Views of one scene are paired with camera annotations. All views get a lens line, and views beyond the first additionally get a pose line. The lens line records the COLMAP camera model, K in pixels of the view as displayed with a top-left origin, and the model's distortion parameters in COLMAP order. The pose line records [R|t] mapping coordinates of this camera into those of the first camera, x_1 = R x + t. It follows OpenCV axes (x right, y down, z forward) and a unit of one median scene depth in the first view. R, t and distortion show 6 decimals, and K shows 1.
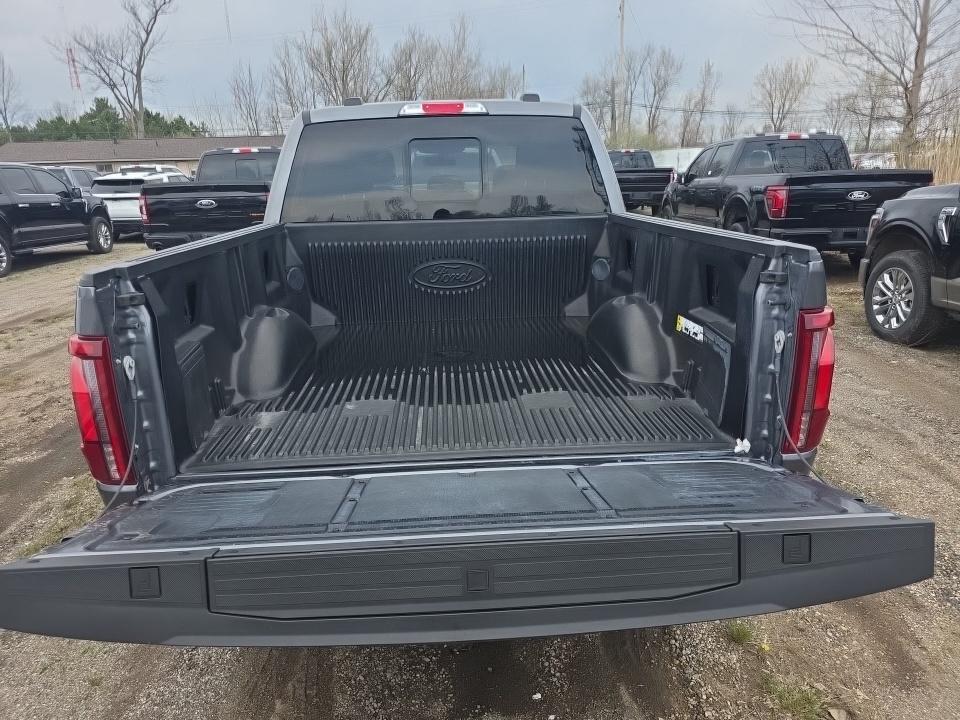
lens RADIAL K [[665.3, 0, 480.2], [0, 665.3, 374.0], [0, 0, 1]] dist [0.033045, -0.030797]
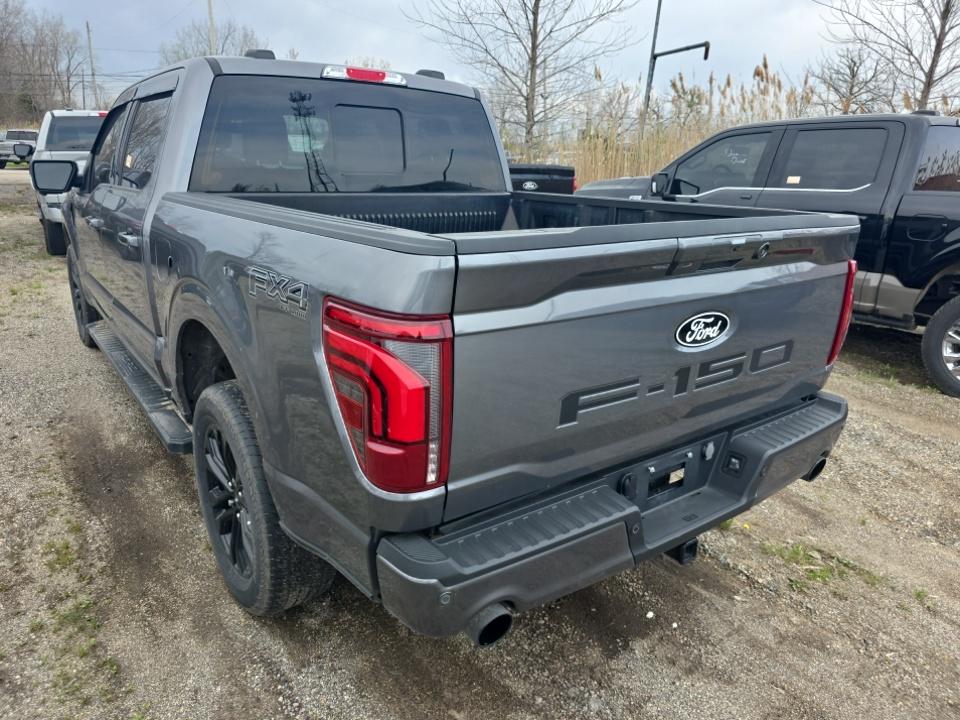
lens RADIAL K [[665.3, 0, 484.8], [0, 665.3, 360.9], [0, 0, 1]] dist [0.033045, -0.030797]
pose [[0.827858, -0.113340, 0.549368, -0.409275], [0.112858, 0.993002, 0.034798, -0.008543], [-0.549467, 0.033192, 0.834856, 0.111259]]
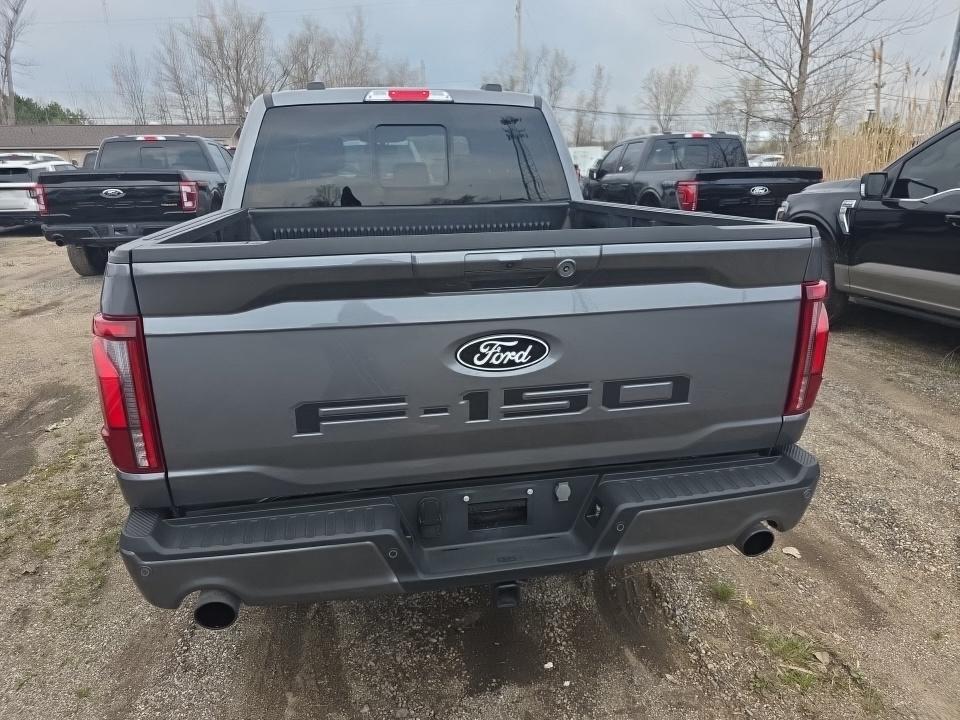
lens RADIAL K [[665.3, 0, 476.4], [0, 665.3, 363.8], [0, 0, 1]] dist [0.033045, -0.030797]
pose [[0.990029, -0.026889, 0.138272, -0.089291], [0.028025, 0.999588, -0.006274, 0.012760], [-0.138046, 0.010087, 0.990374, -0.003922]]
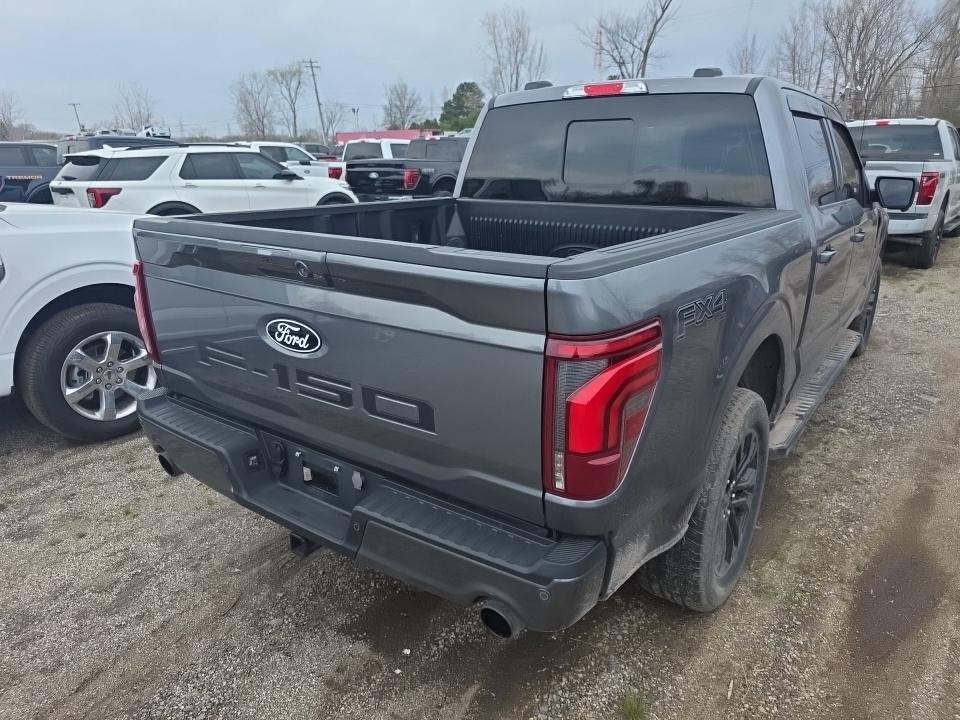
lens RADIAL K [[665.3, 0, 474.1], [0, 665.3, 367.4], [0, 0, 1]] dist [0.033045, -0.030797]
pose [[0.767490, 0.218265, -0.602760, 0.404496], [-0.200328, 0.974824, 0.097916, -0.050363], [0.608956, 0.045600, 0.791892, 0.110514]]
